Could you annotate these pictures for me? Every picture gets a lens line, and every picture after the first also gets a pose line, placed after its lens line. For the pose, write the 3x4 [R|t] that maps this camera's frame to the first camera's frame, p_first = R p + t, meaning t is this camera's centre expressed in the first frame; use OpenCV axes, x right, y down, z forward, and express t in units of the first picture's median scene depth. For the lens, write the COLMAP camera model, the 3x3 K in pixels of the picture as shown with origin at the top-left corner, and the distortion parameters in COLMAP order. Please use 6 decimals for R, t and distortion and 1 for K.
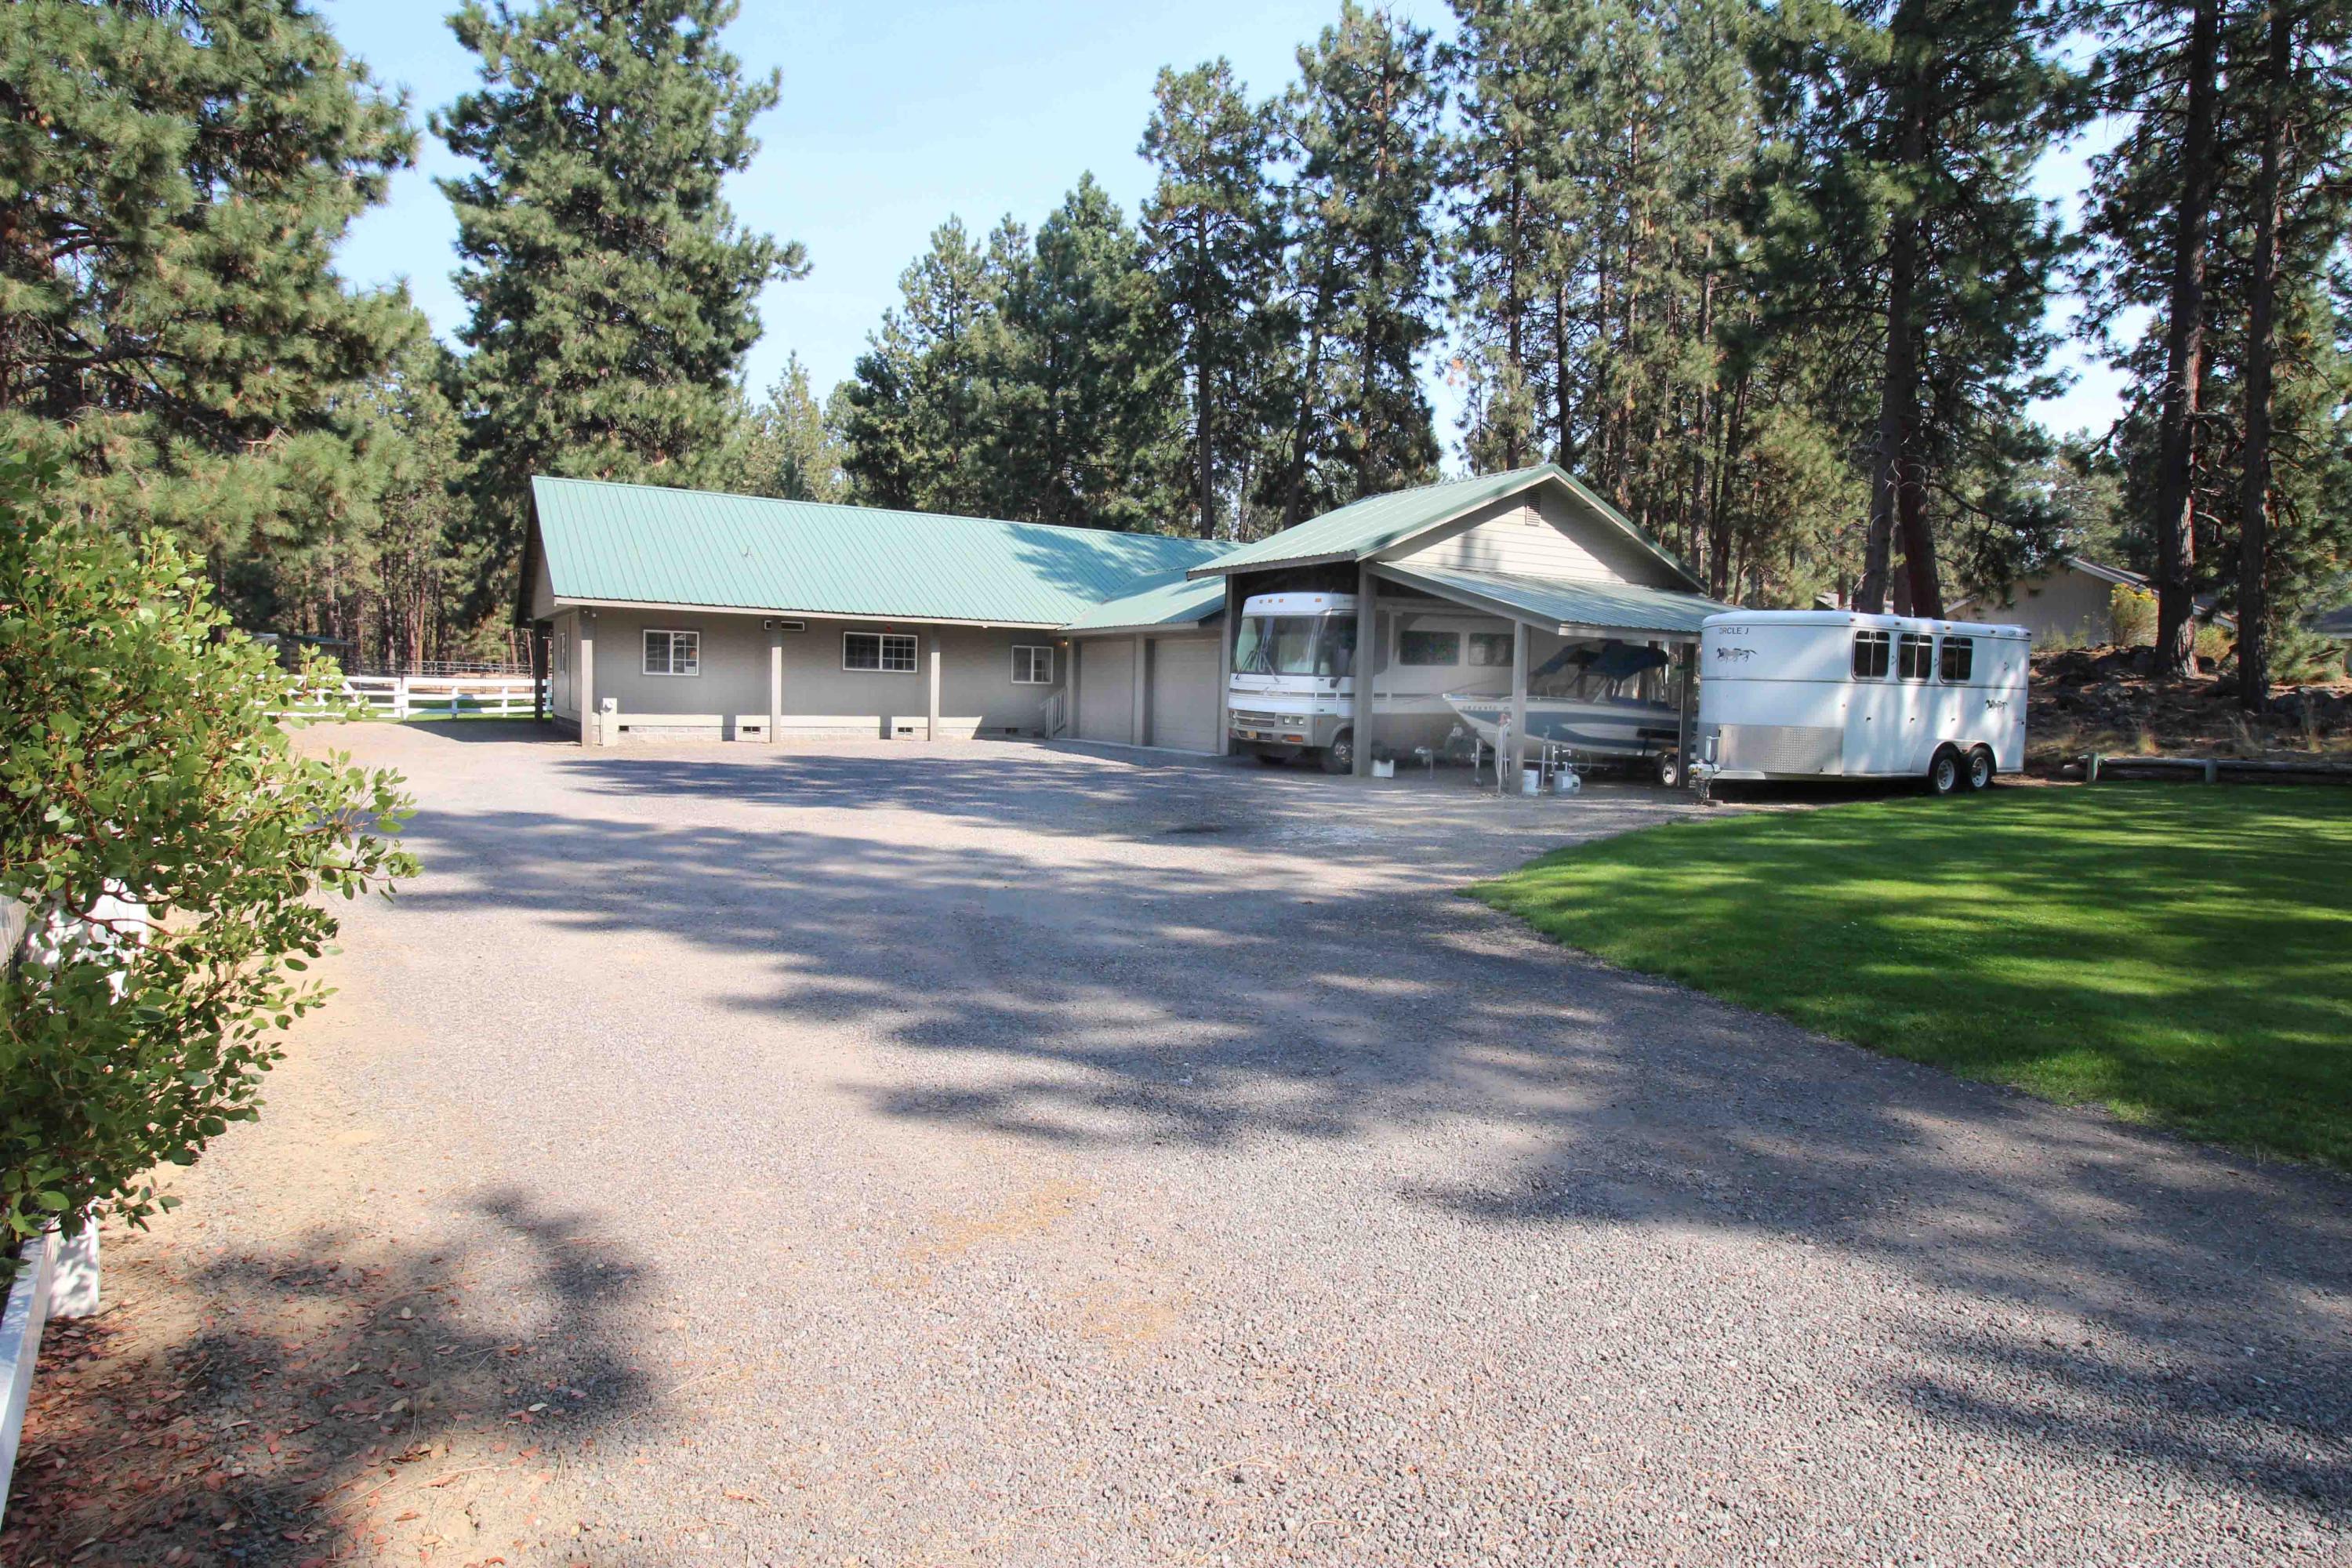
lens RADIAL K [[2157.5, 0, 1176.0], [0, 2157.5, 784.0], [0, 0, 1]] dist [-0.000110, 0.000751]
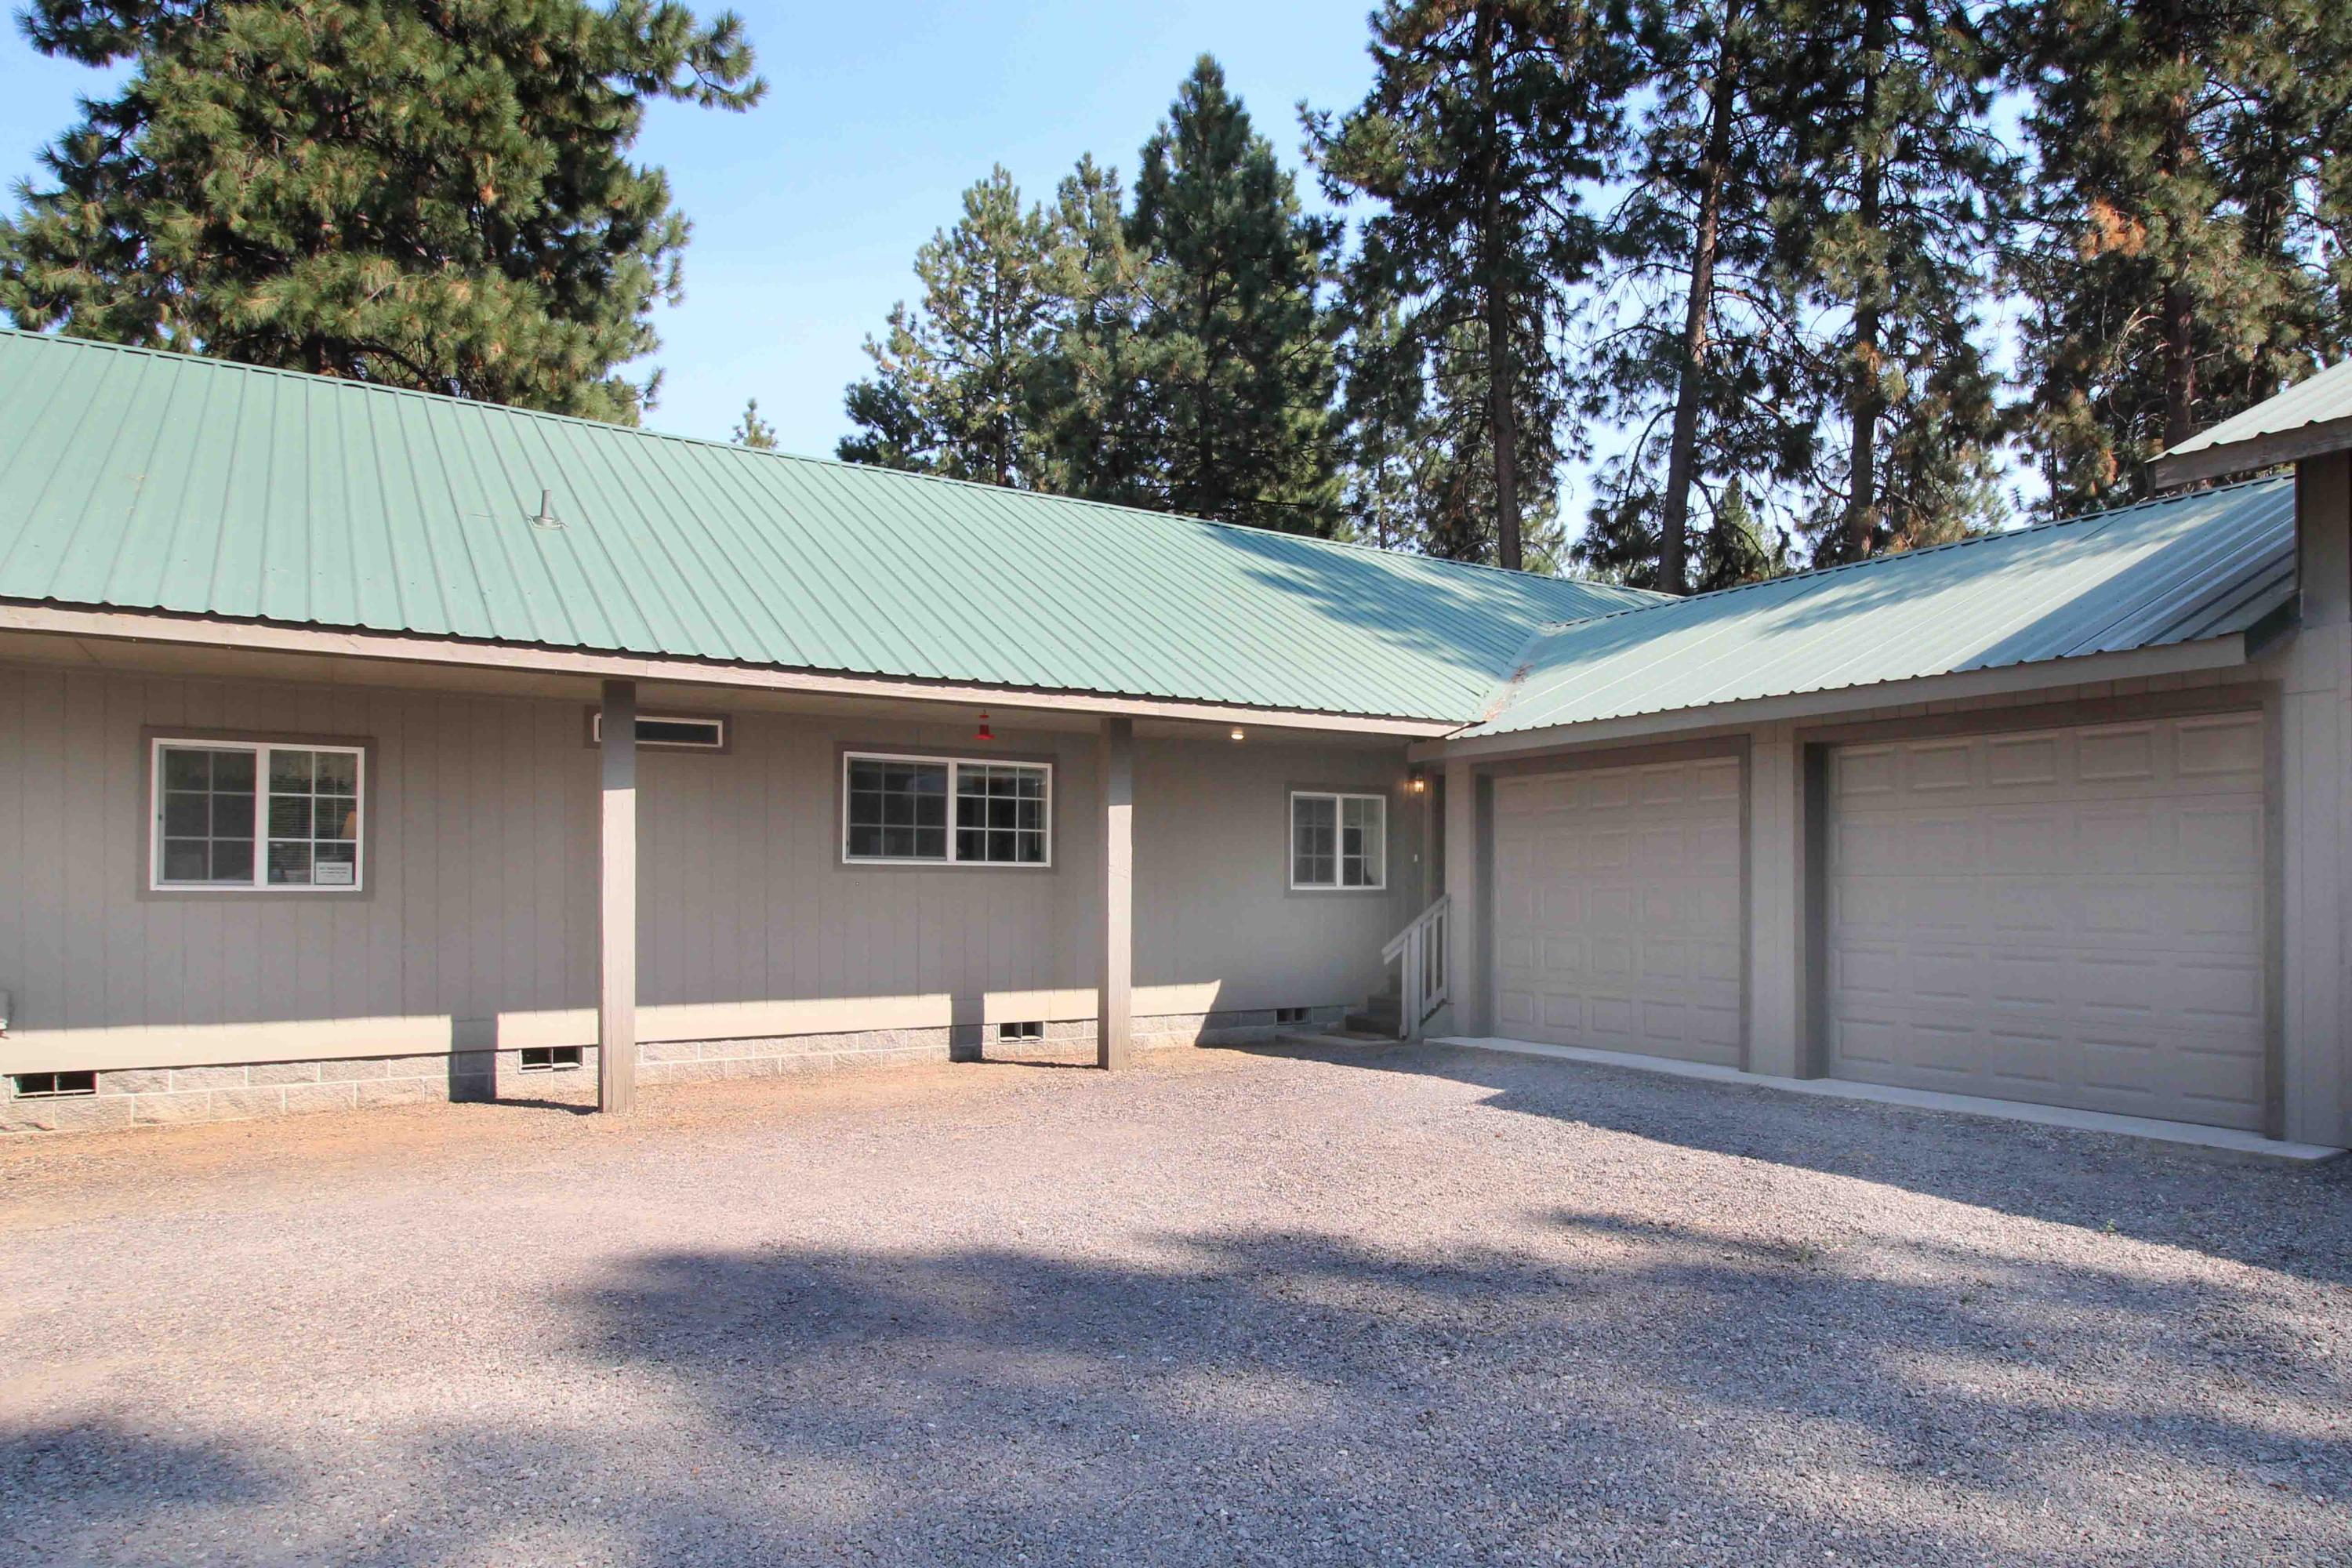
lens RADIAL K [[1428.9, 0, 1173.0], [0, 1428.9, 876.8], [0, 0, 1]] dist [-0.041027, 0.000699]
pose [[0.995971, -0.024607, 0.086231, -0.109858], [0.029267, 0.998155, -0.053199, -0.033810], [-0.084763, 0.055508, 0.994854, 0.697281]]
